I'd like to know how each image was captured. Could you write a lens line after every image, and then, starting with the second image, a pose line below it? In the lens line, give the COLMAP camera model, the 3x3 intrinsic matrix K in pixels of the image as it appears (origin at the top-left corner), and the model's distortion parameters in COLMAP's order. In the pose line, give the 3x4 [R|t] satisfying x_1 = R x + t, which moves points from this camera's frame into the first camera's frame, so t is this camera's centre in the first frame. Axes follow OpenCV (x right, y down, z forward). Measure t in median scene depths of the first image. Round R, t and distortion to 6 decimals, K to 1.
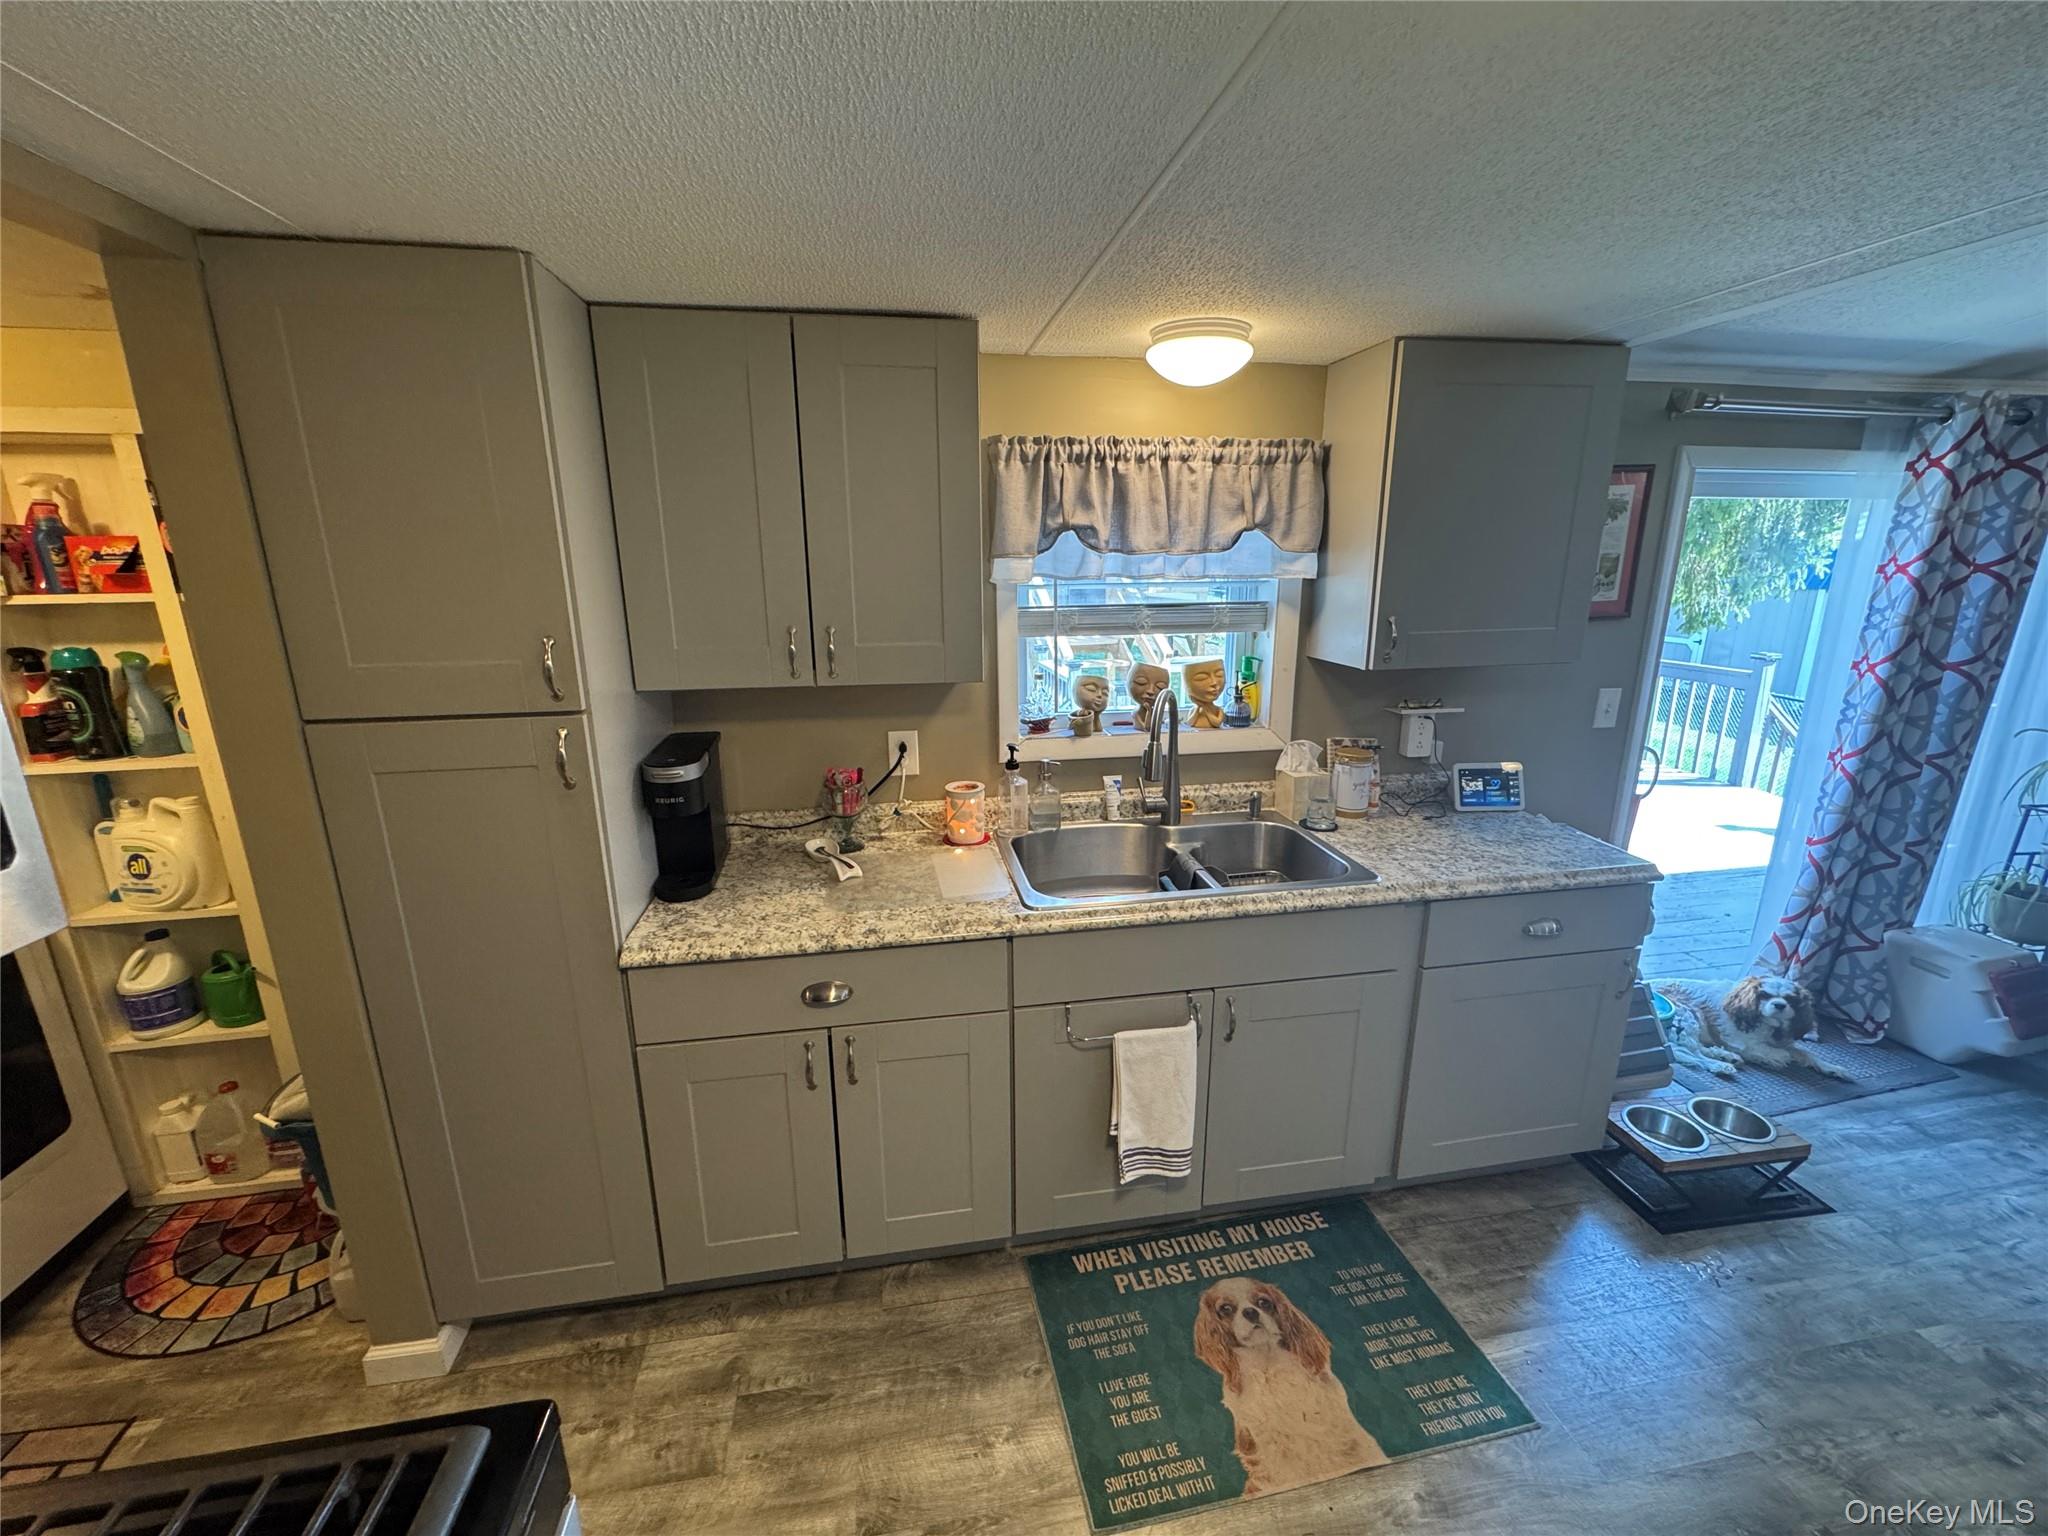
lens RADIAL K [[817.6, 0, 1023.1], [0, 817.6, 766.7], [0, 0, 1]] dist [-0.003386, -0.000345]
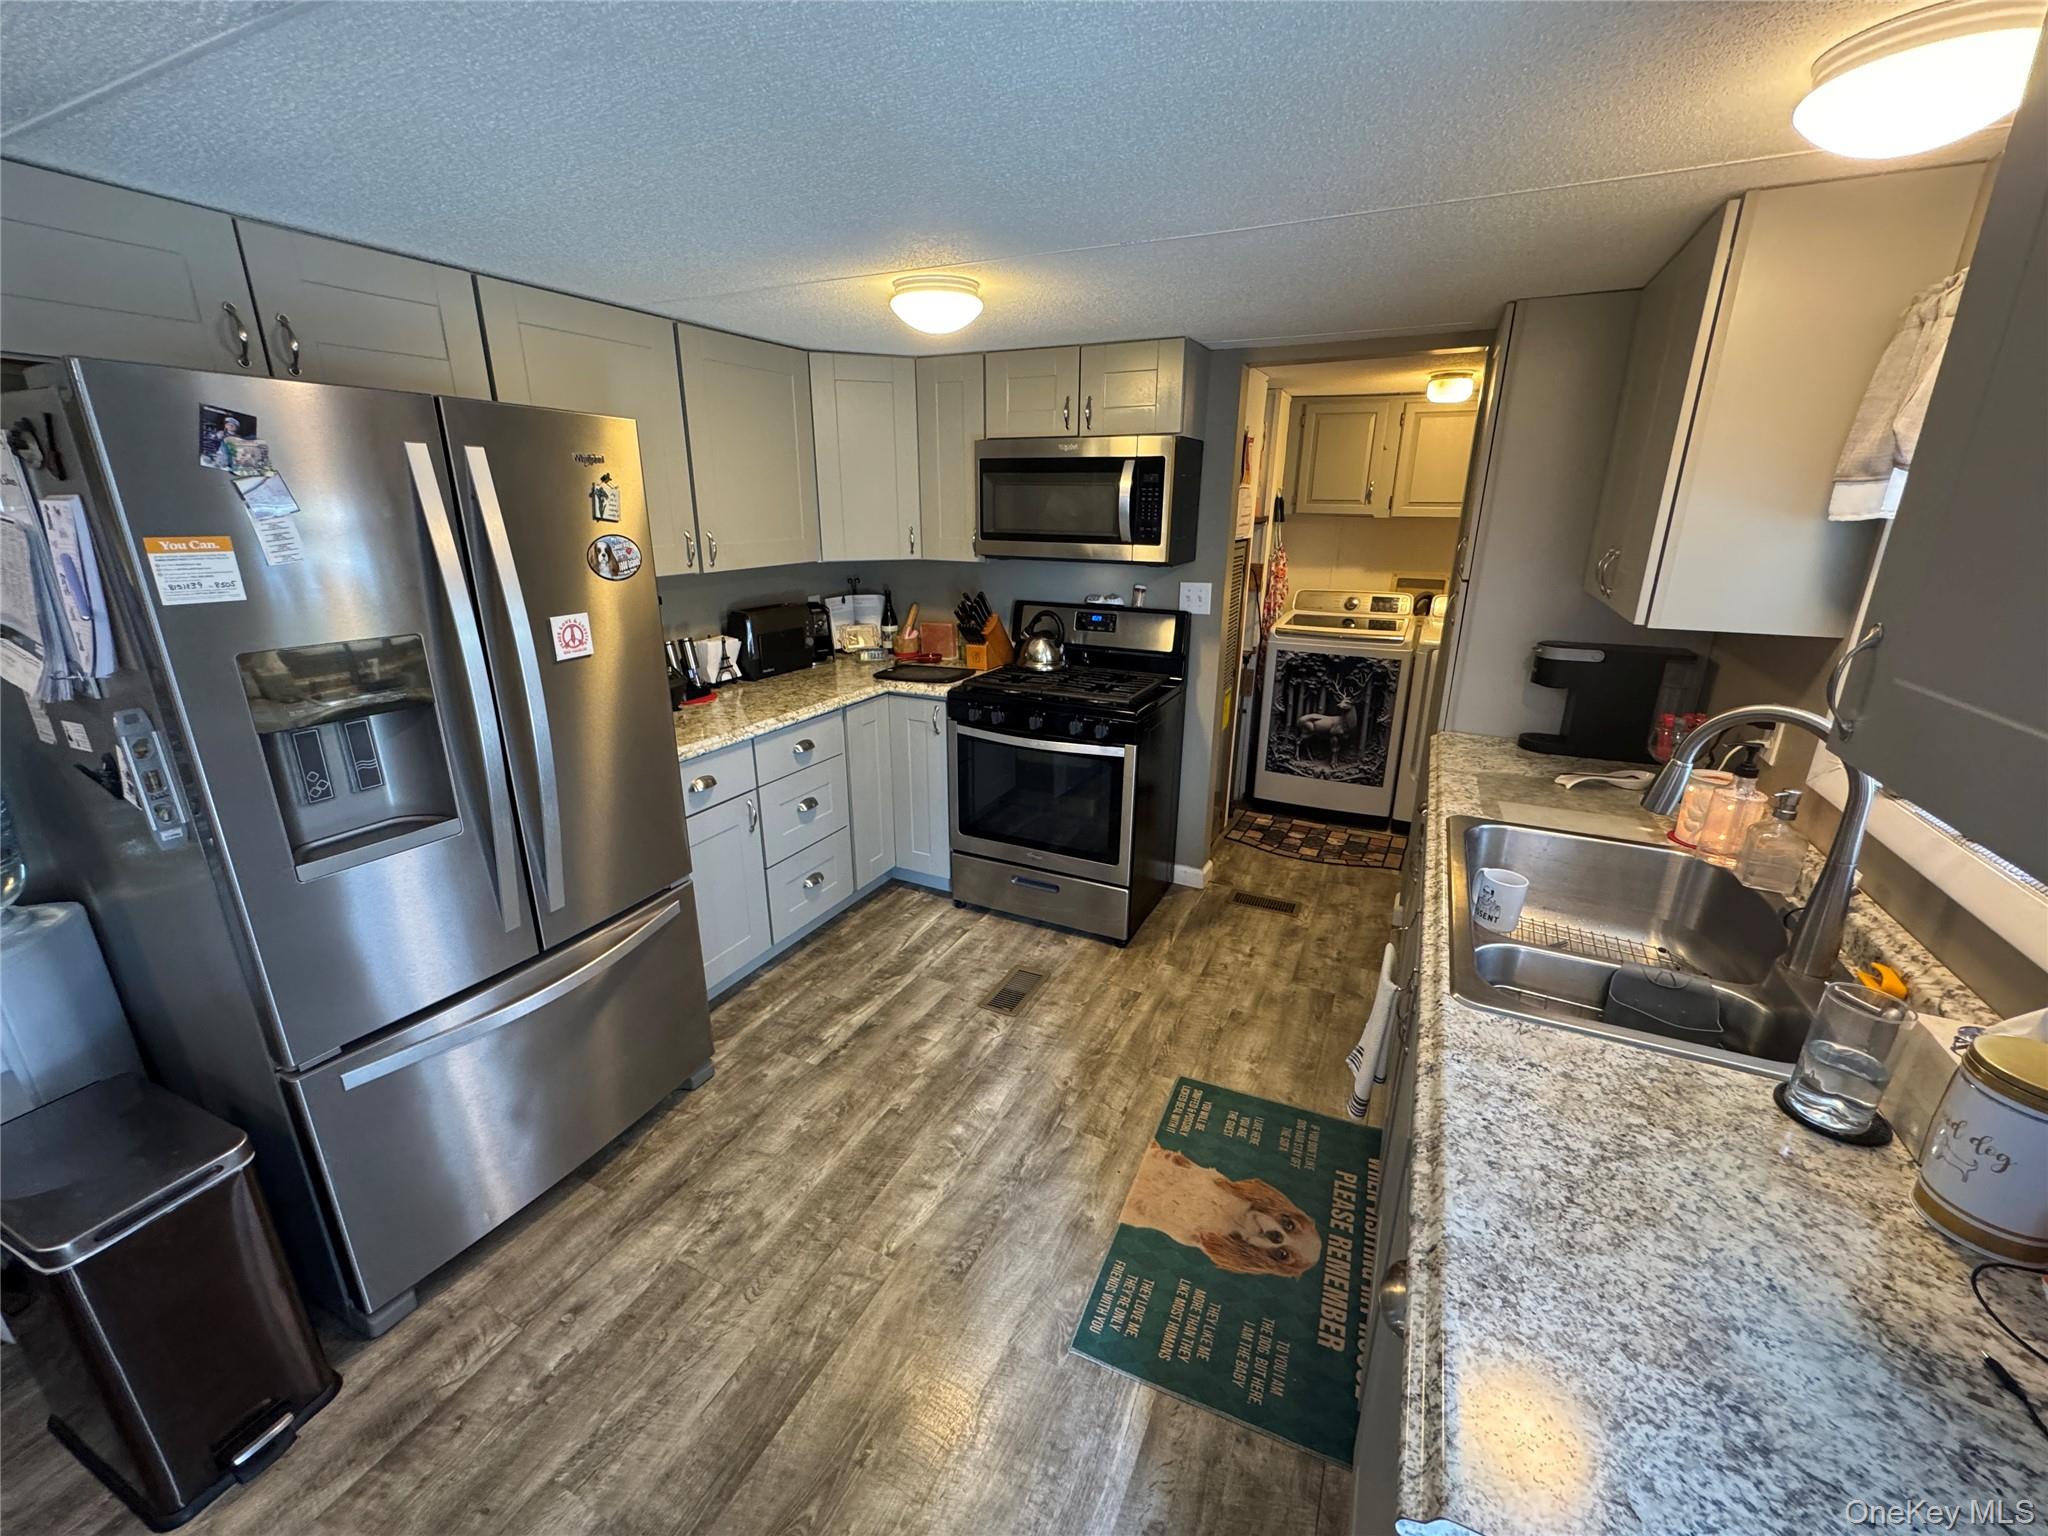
lens RADIAL K [[817.6, 0, 1023.2], [0, 817.6, 762.4], [0, 0, 1]] dist [-0.003386, -0.000345]
pose [[-0.581016, 0.255966, -0.772594, 1.222085], [-0.198717, 0.875916, 0.439639, -0.265135], [0.789260, 0.408965, -0.458056, 1.080440]]
